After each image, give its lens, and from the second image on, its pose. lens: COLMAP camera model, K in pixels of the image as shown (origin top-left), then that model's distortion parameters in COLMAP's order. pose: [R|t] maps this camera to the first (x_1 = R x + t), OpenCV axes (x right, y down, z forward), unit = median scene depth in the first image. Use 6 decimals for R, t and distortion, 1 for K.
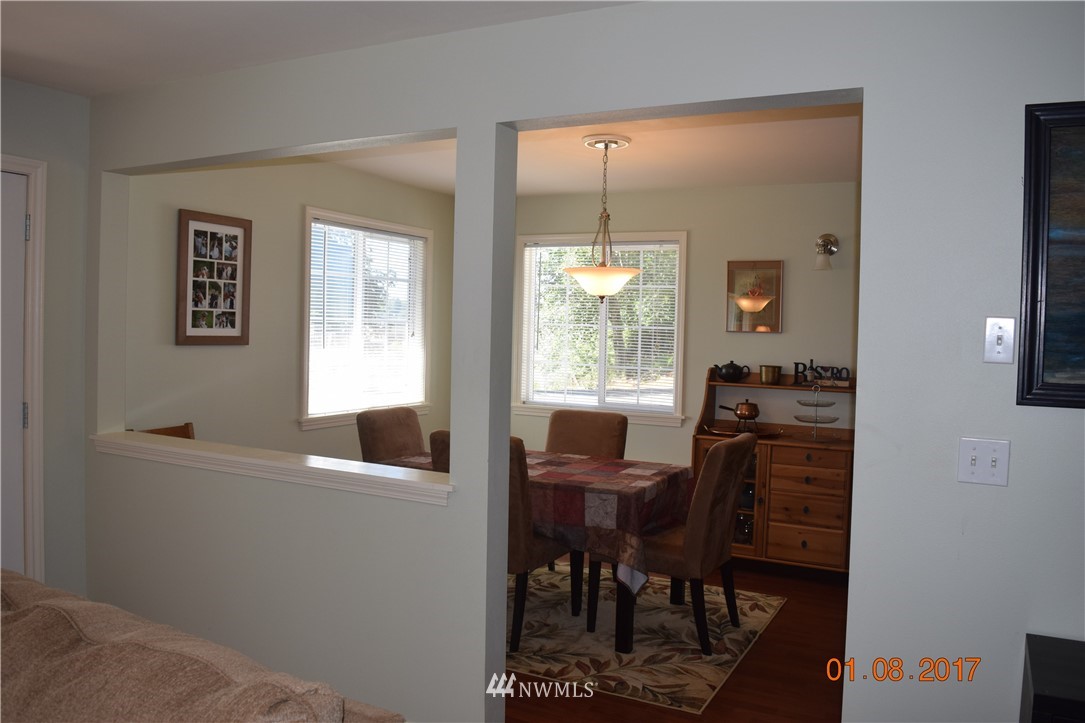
lens RADIAL K [[843.2, 0, 539.5], [0, 843.2, 360.4], [0, 0, 1]] dist [-0.096157, 0.022170]
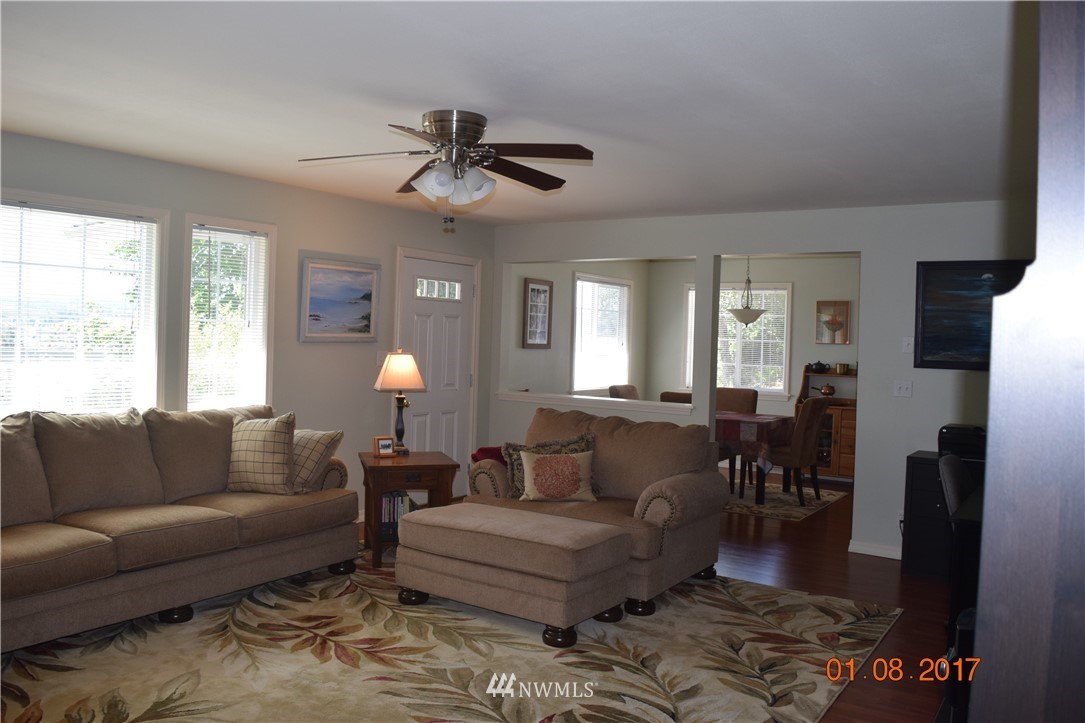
lens RADIAL K [[843.2, 0, 535.0], [0, 843.2, 355.5], [0, 0, 1]] dist [-0.096157, 0.022170]
pose [[0.992736, 0.006413, -0.120144, -0.160495], [-0.009036, 0.999732, -0.021300, 0.036626], [0.119975, 0.022231, 0.992528, -0.865131]]
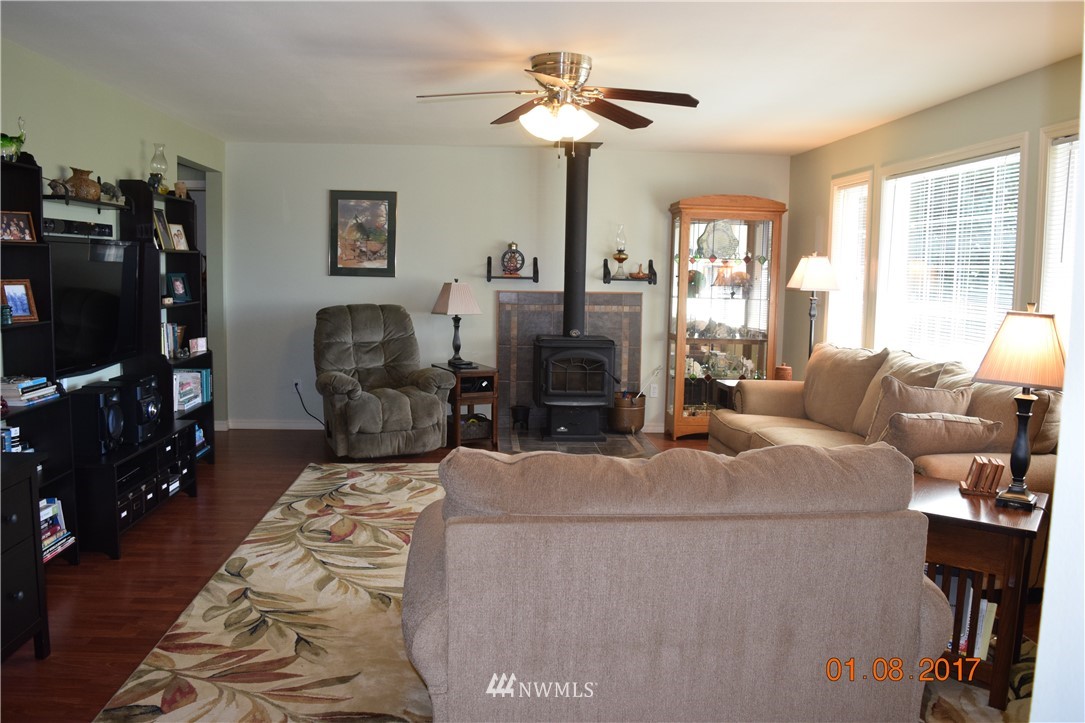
lens RADIAL K [[843.2, 0, 542.2], [0, 843.2, 361.6], [0, 0, 1]] dist [-0.096157, 0.022170]
pose [[-0.852911, 0.016306, -0.521802, 0.132652], [-0.061206, 0.989496, 0.130967, -0.013277], [0.518456, 0.143641, -0.842953, 0.681480]]
